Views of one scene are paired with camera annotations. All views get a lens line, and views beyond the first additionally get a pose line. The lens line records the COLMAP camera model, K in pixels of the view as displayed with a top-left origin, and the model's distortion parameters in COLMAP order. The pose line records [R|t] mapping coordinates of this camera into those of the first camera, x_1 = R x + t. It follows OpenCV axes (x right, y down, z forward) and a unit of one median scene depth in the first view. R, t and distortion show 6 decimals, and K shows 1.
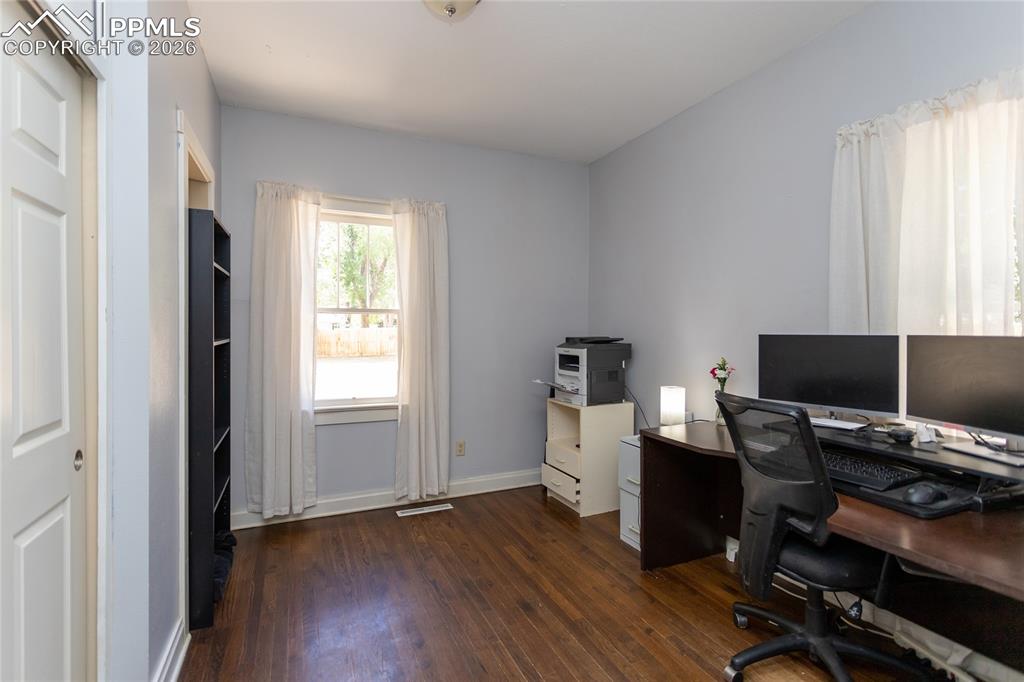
lens RADIAL K [[502.1, 0, 513.4], [0, 502.1, 338.7], [0, 0, 1]] dist [0.007823, 0.001091]
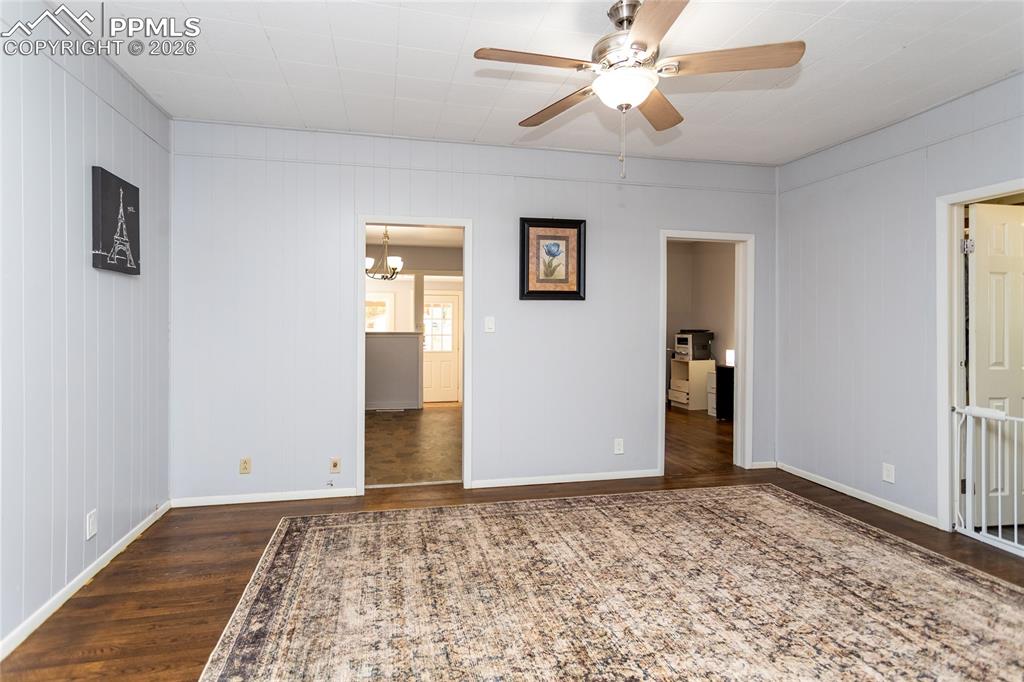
lens RADIAL K [[502.1, 0, 488.8], [0, 502.1, 325.9], [0, 0, 1]] dist [0.007823, 0.001091]
pose [[0.980525, 0.003544, -0.196362, -0.286494], [-0.003690, 0.999993, -0.000374, -0.014533], [0.196359, 0.001091, 0.980531, -1.299772]]
